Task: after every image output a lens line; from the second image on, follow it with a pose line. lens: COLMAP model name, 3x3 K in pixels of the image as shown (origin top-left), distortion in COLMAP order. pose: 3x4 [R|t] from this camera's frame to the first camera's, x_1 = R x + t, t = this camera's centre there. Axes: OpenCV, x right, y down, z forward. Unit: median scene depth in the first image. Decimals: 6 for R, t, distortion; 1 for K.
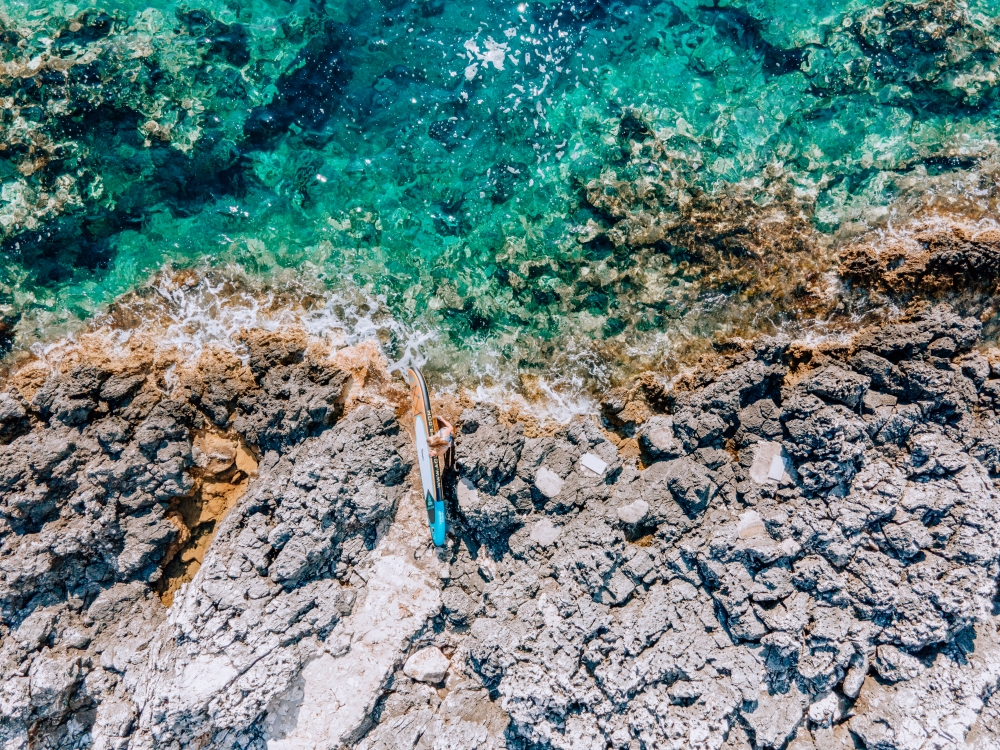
lens RADIAL K [[742.1, 0, 494.4], [0, 742.1, 379.8], [0, 0, 1]] dist [0.047993, 0.006452]
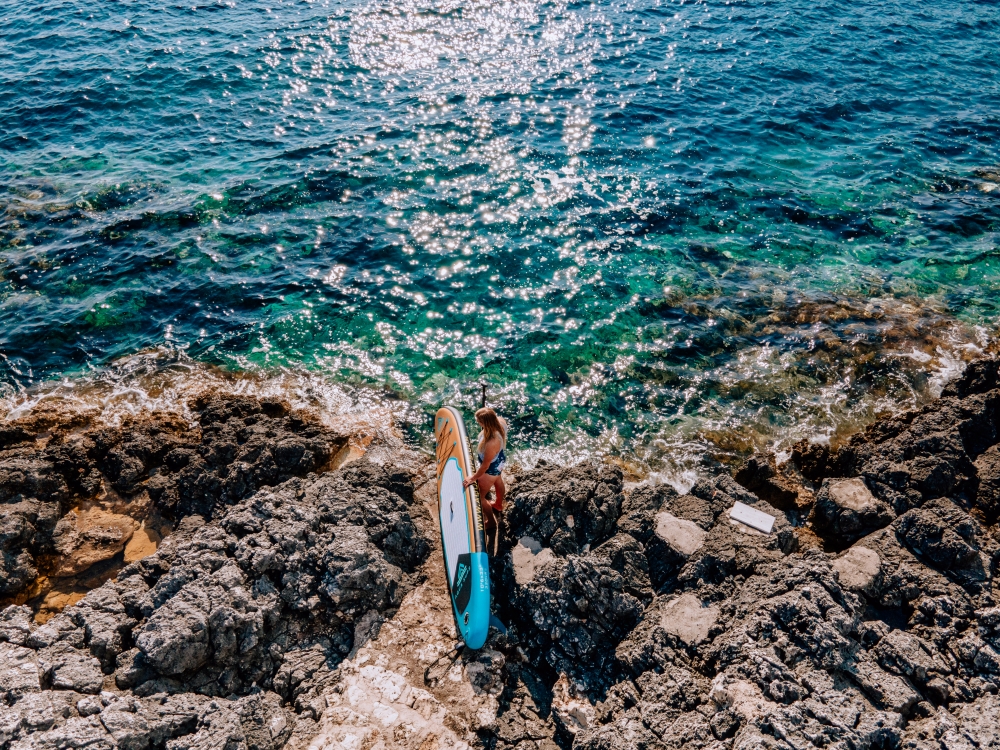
lens RADIAL K [[742.1, 0, 494.4], [0, 742.1, 379.8], [0, 0, 1]] dist [0.047993, 0.006452]
pose [[0.999809, 0.019518, -0.000532, -0.065863], [-0.013989, 0.697048, -0.716888, 0.451673], [-0.013621, 0.716758, 0.697189, 0.519300]]
